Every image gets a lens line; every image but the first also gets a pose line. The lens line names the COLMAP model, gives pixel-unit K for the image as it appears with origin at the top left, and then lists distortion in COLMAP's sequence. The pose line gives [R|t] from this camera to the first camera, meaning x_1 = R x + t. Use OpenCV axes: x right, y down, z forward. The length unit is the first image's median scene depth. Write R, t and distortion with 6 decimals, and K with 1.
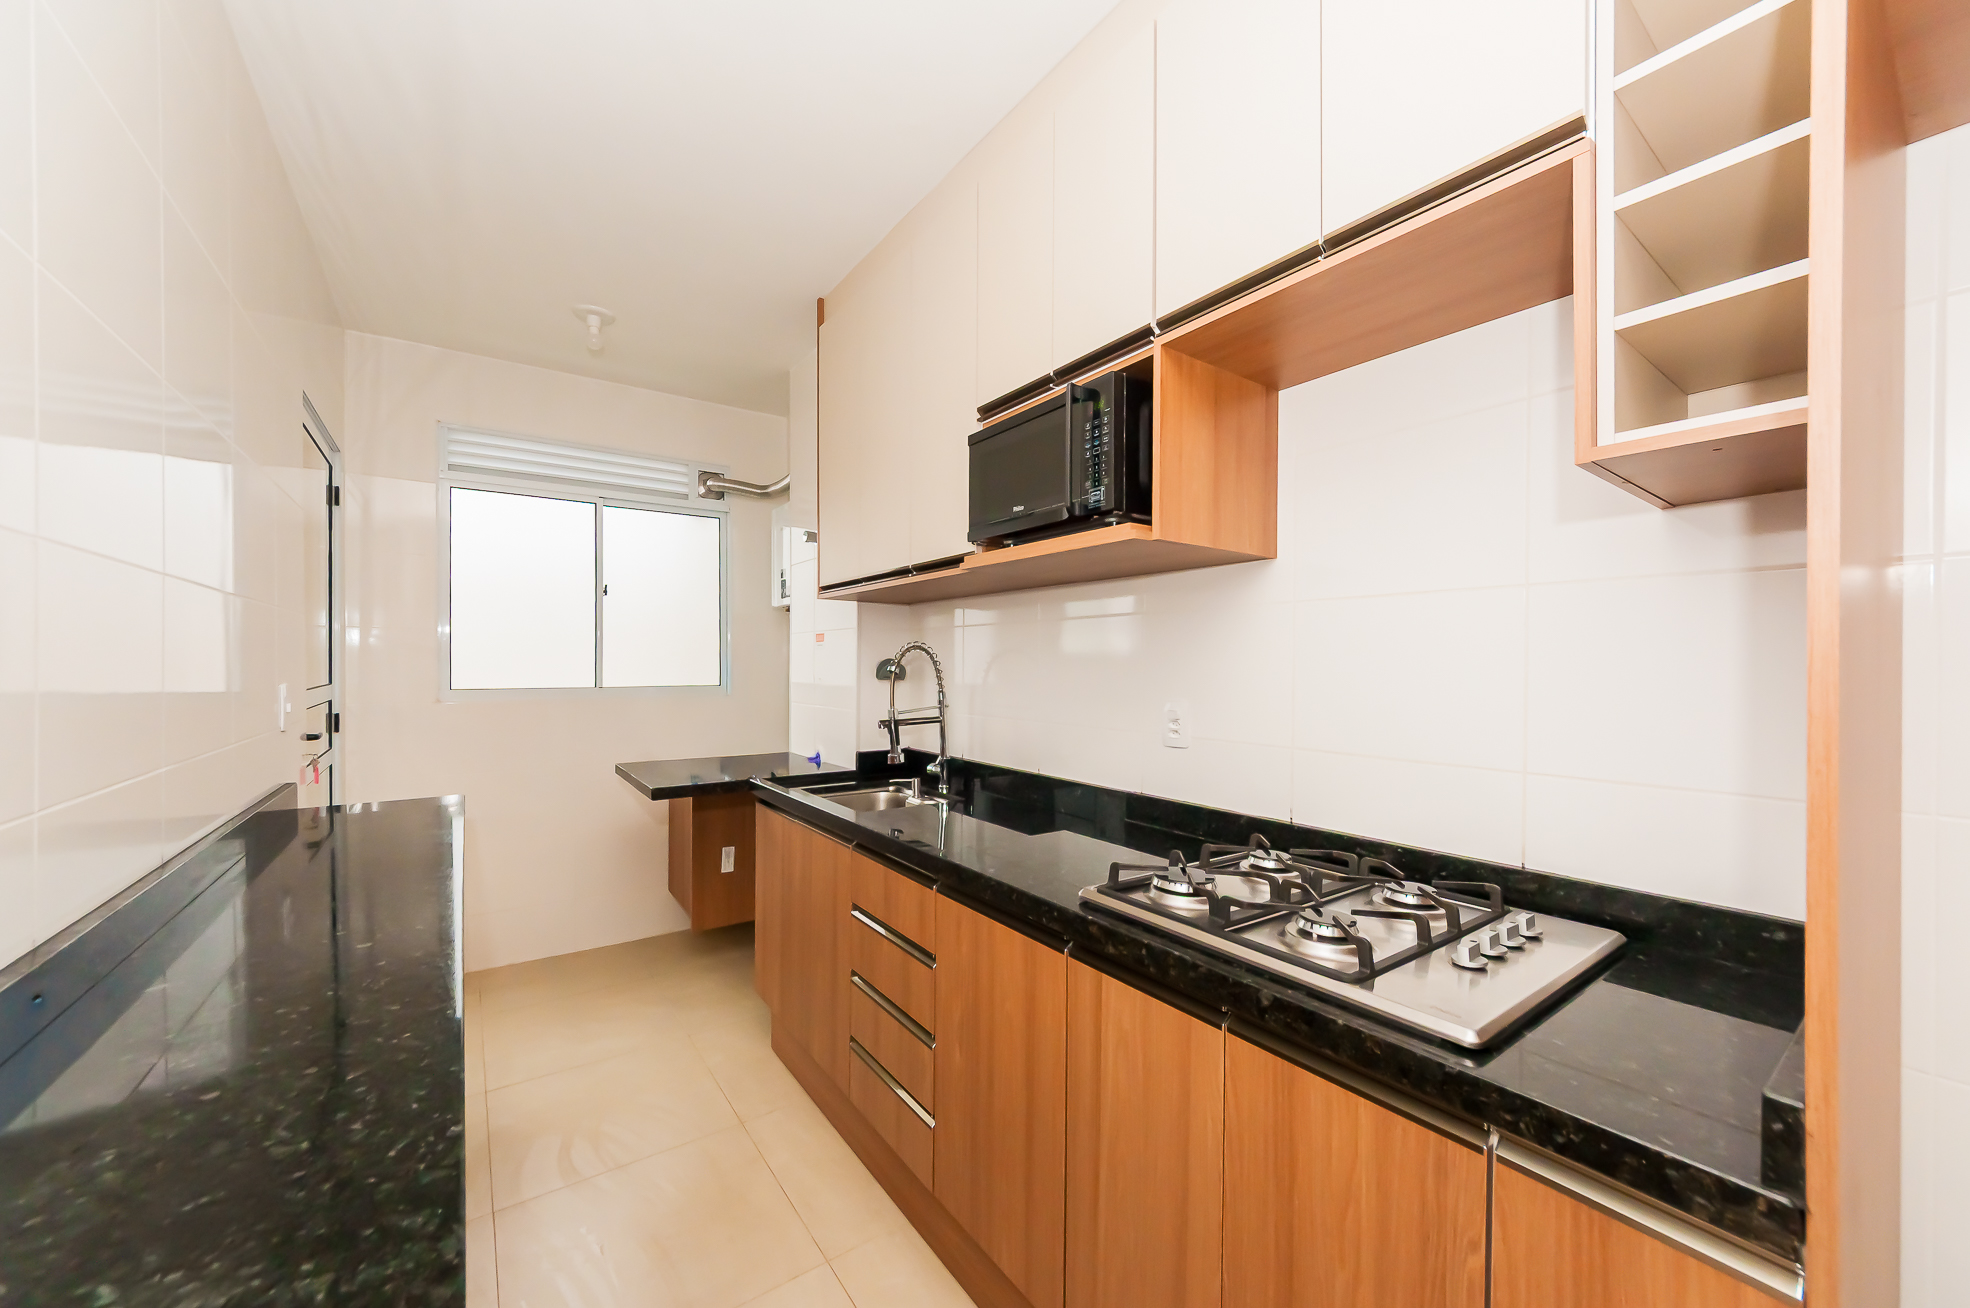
lens RADIAL K [[718.5, 0, 978.1], [0, 718.5, 672.1], [0, 0, 1]] dist [-0.003144, -0.000287]
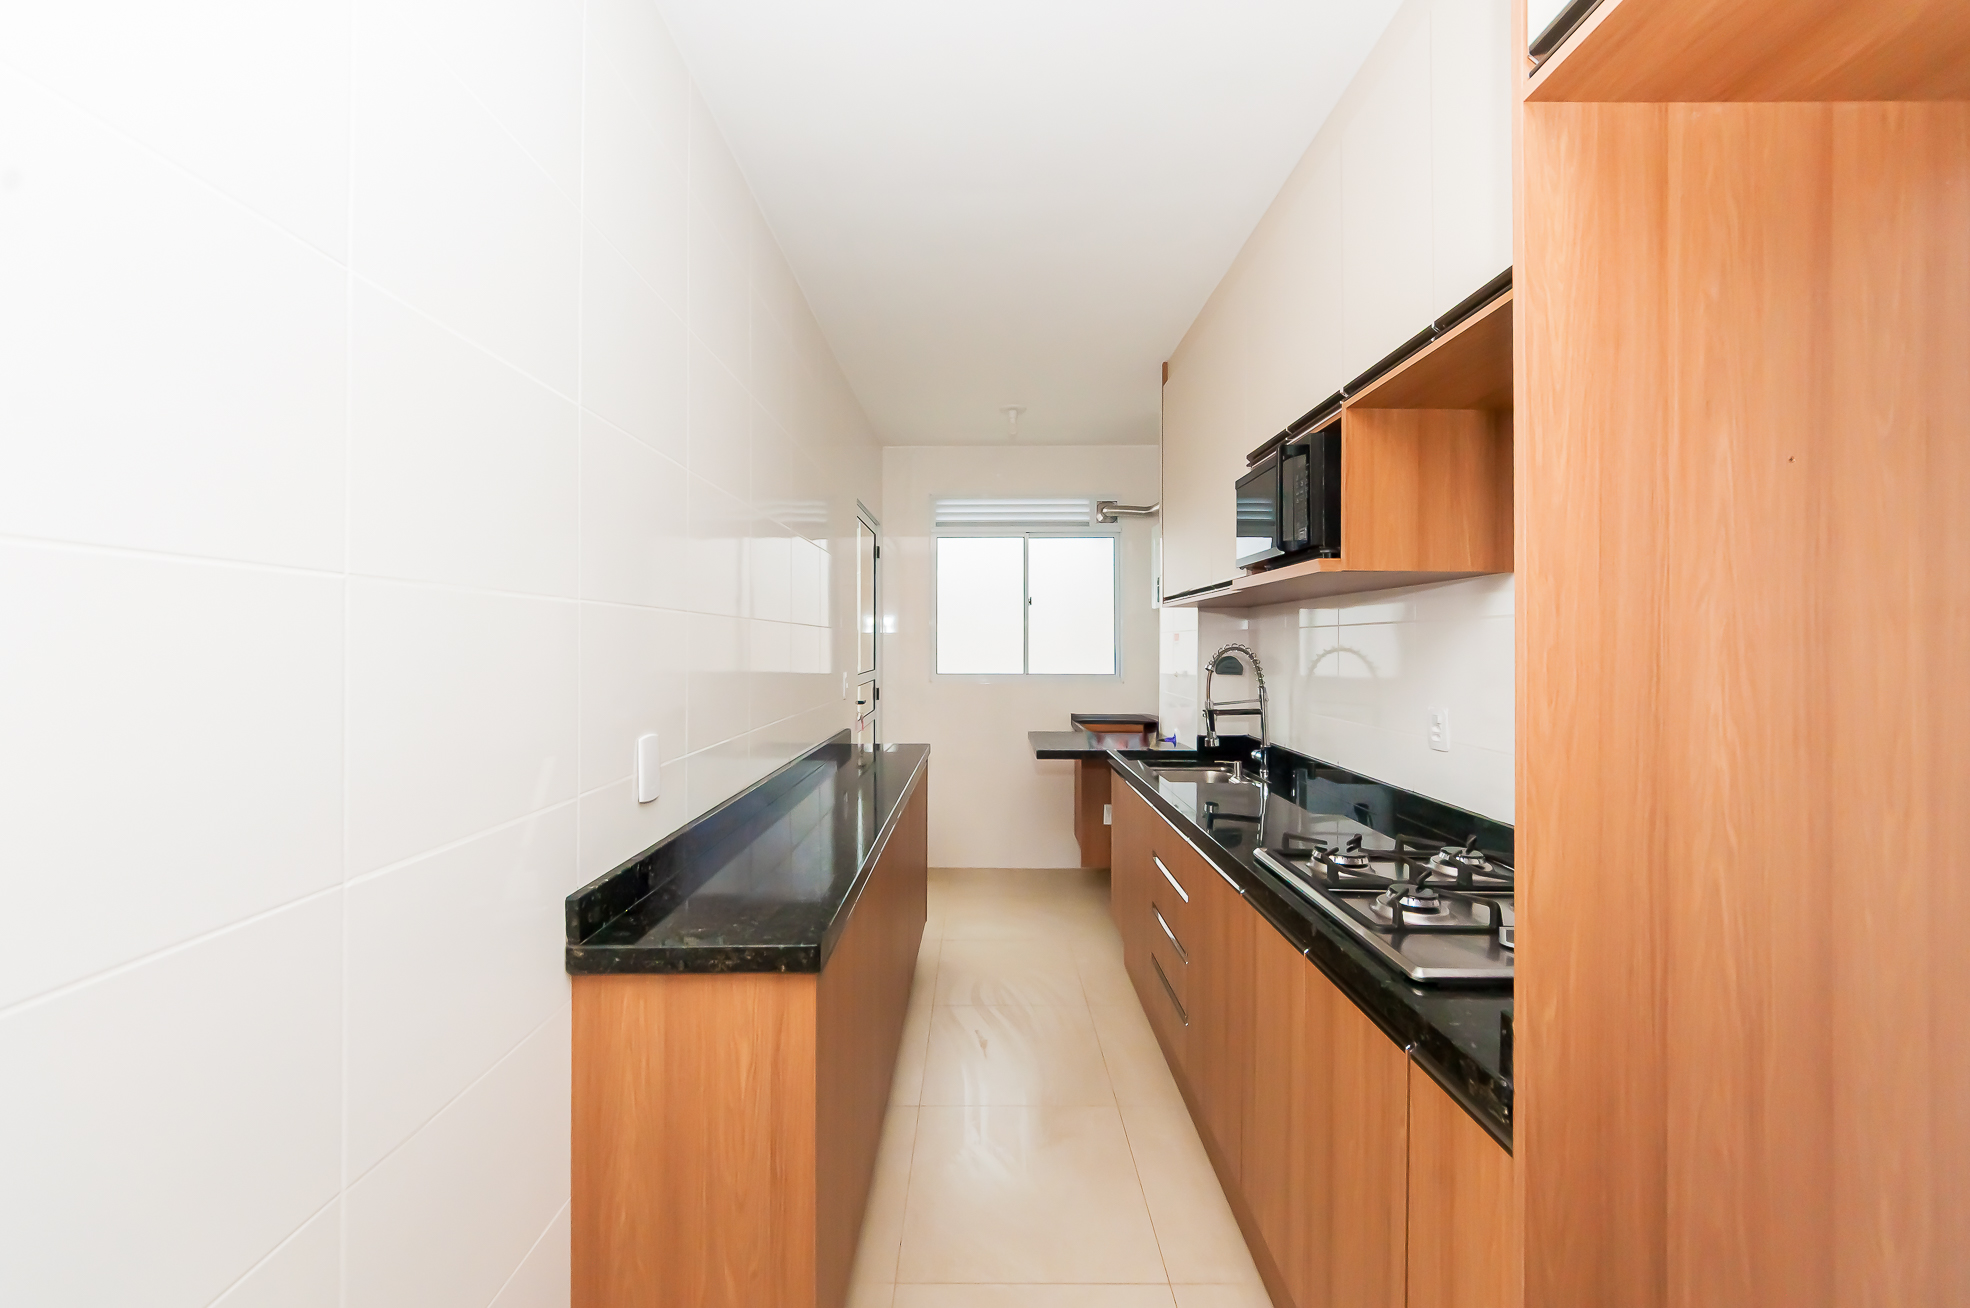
lens RADIAL K [[702.6, 0, 982.8], [0, 702.6, 646.9], [0, 0, 1]] dist [-0.005717, 0.001938]
pose [[0.812741, -0.001098, -0.582624, 0.234166], [-0.004786, 0.999952, -0.008561, -0.024450], [0.582606, 0.009746, 0.812697, -0.155334]]
